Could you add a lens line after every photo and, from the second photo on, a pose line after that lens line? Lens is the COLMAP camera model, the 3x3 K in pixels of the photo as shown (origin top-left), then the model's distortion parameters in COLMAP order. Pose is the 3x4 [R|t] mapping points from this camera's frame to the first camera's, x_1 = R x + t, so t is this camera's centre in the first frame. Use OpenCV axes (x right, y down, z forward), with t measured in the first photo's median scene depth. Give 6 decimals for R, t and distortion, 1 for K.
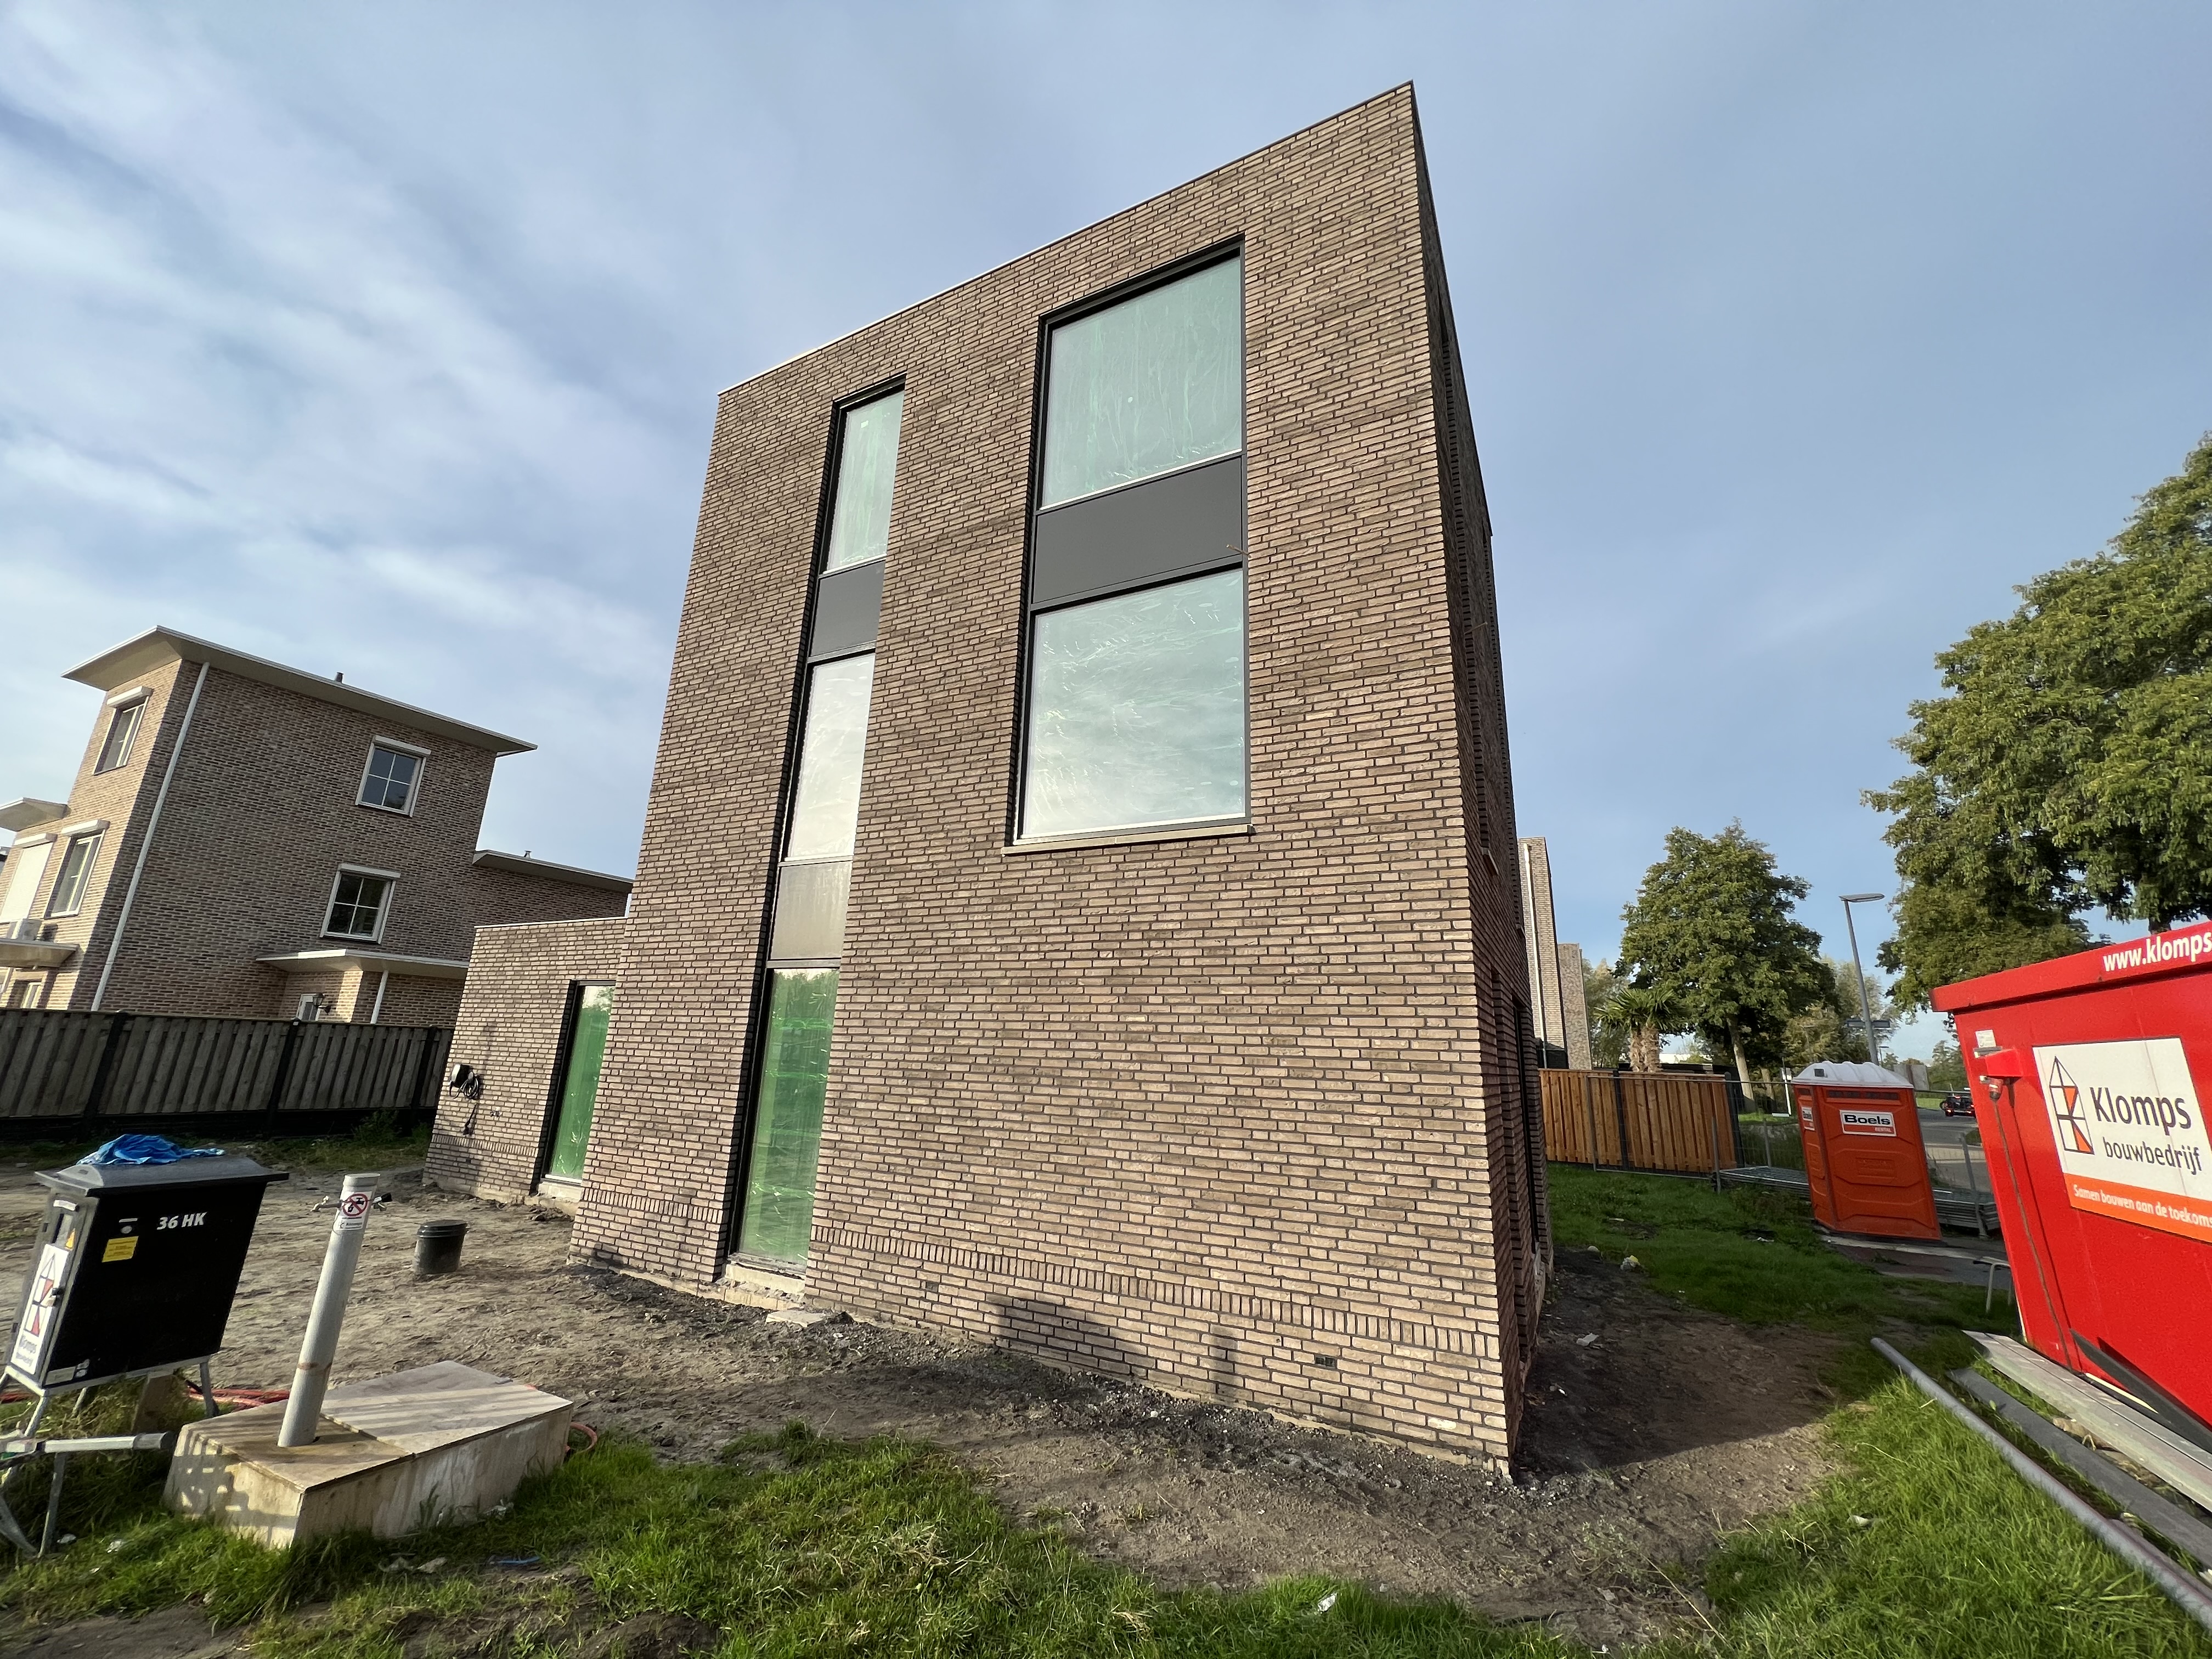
lens RADIAL K [[889.8, 0, 1090.6], [0, 889.8, 815.2], [0, 0, 1]] dist [-0.000136, -0.000010]
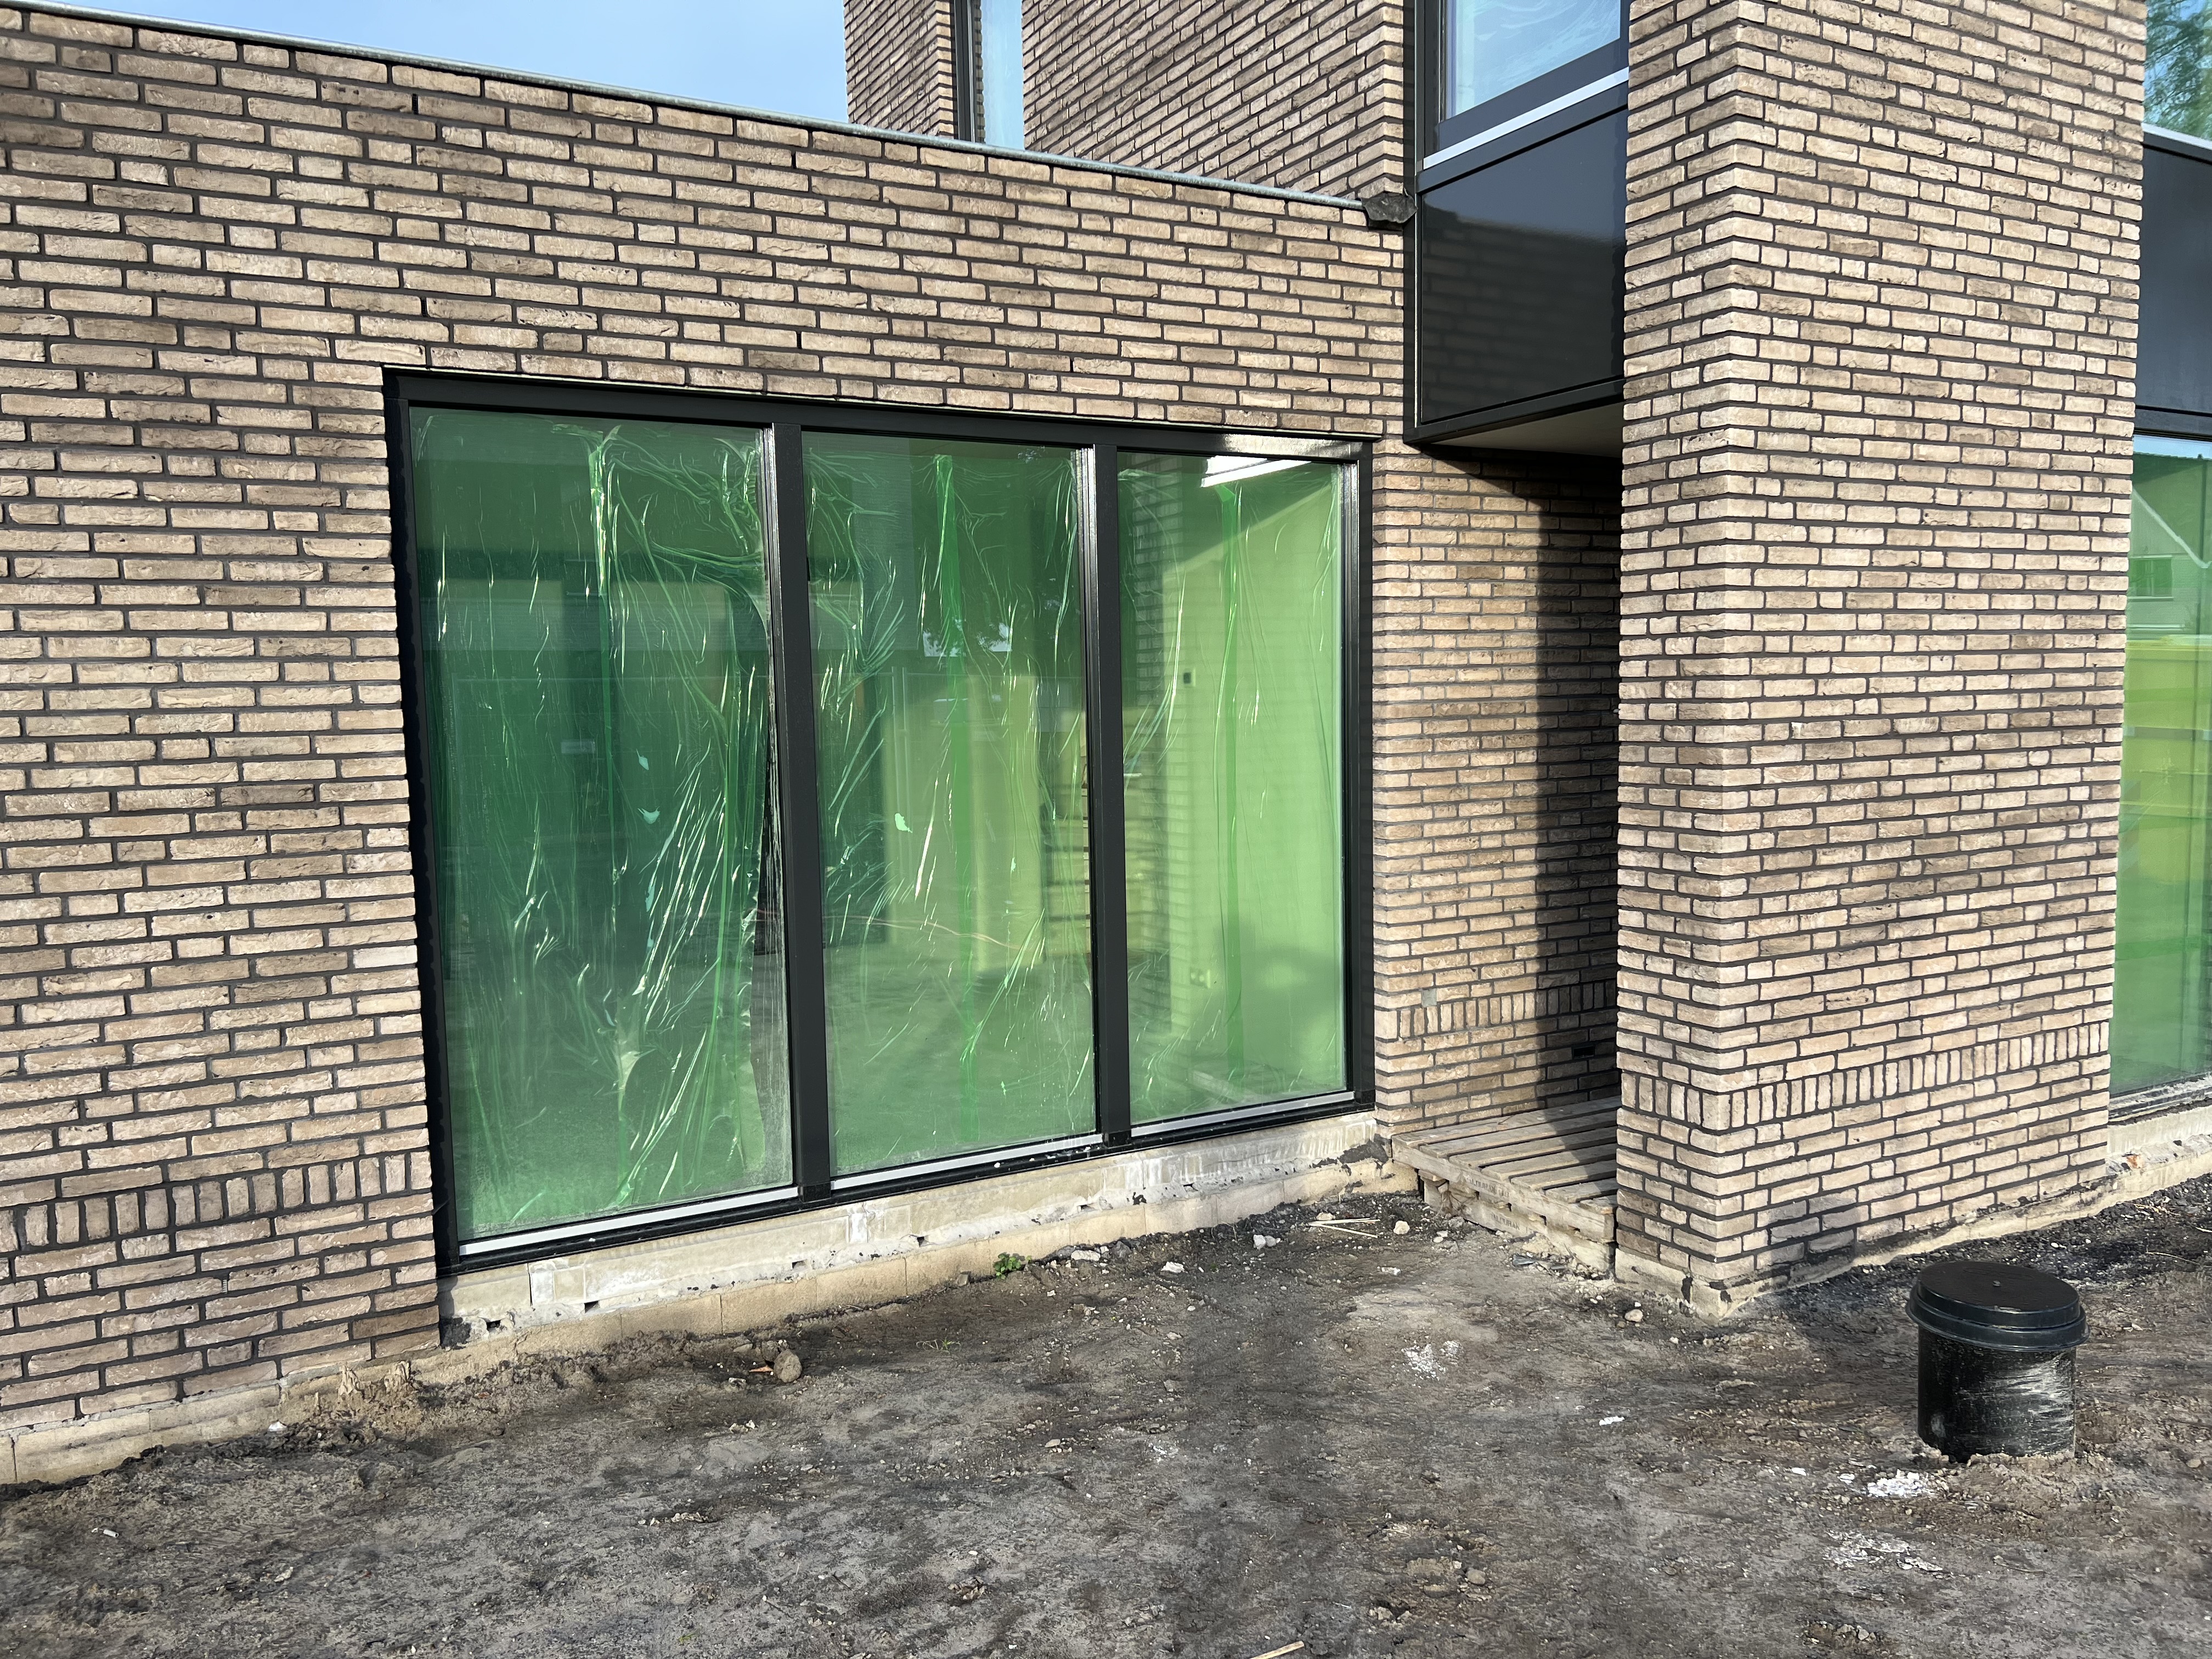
lens RADIAL K [[1660.6, 0, 1102.6], [0, 1660.6, 829.5], [0, 0, 1]] dist [0.038776, -0.009354]
pose [[0.545676, -0.122767, 0.828955, -1.222263], [-0.179453, 0.949143, 0.258696, 0.229383], [-0.818556, -0.289923, 0.495893, 0.961789]]
